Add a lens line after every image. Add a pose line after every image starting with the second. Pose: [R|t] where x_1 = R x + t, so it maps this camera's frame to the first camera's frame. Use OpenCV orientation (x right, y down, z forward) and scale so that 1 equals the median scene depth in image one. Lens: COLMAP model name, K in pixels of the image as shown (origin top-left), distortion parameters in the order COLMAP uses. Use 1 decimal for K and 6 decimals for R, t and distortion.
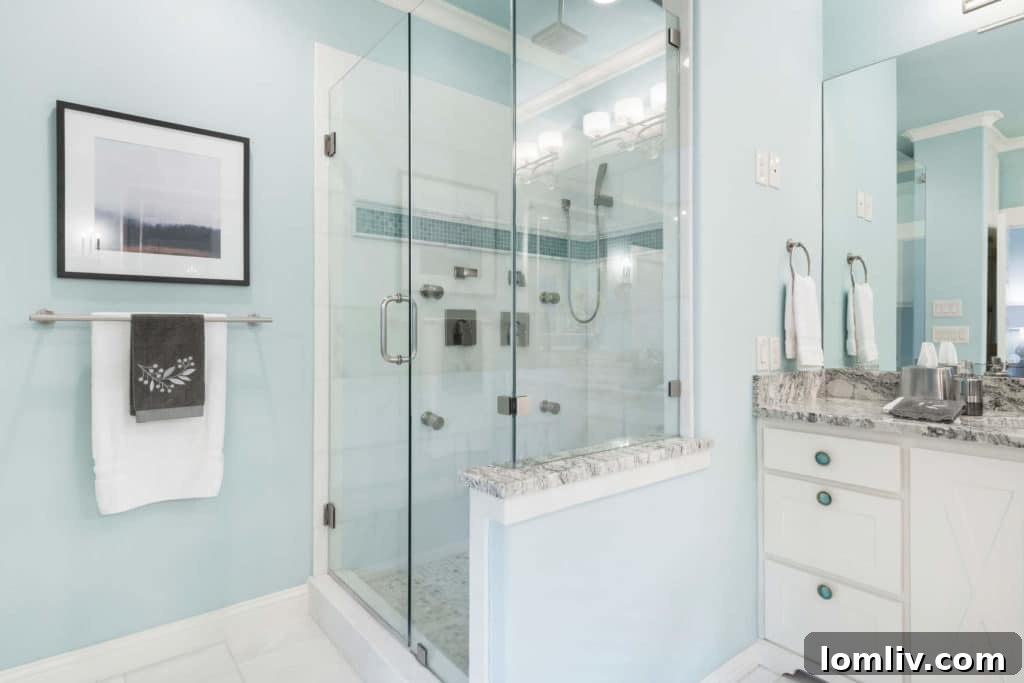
lens RADIAL K [[541.8, 0, 511.7], [0, 541.8, 337.0], [0, 0, 1]] dist [0.000369, -0.000202]
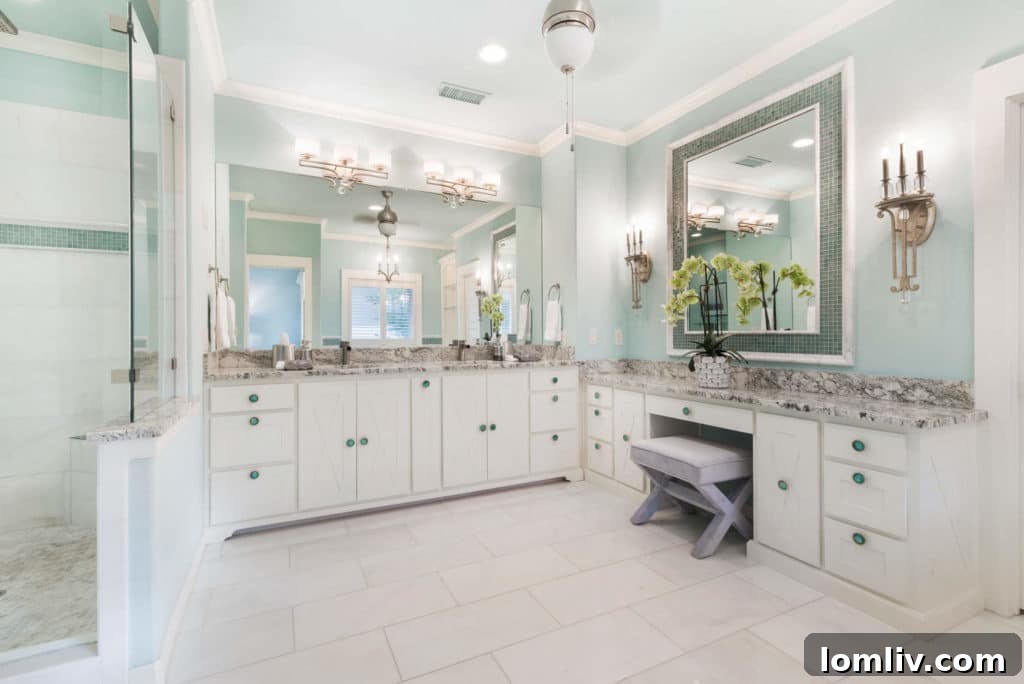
lens RADIAL K [[470.9, 0, 508.7], [0, 470.9, 337.0], [0, 0, 1]] dist [-0.000246, -0.000442]
pose [[0.200274, -0.003522, 0.979734, -0.737148], [0.004426, 0.999987, 0.002691, 0.026825], [-0.979730, 0.003797, 0.200286, -0.104636]]
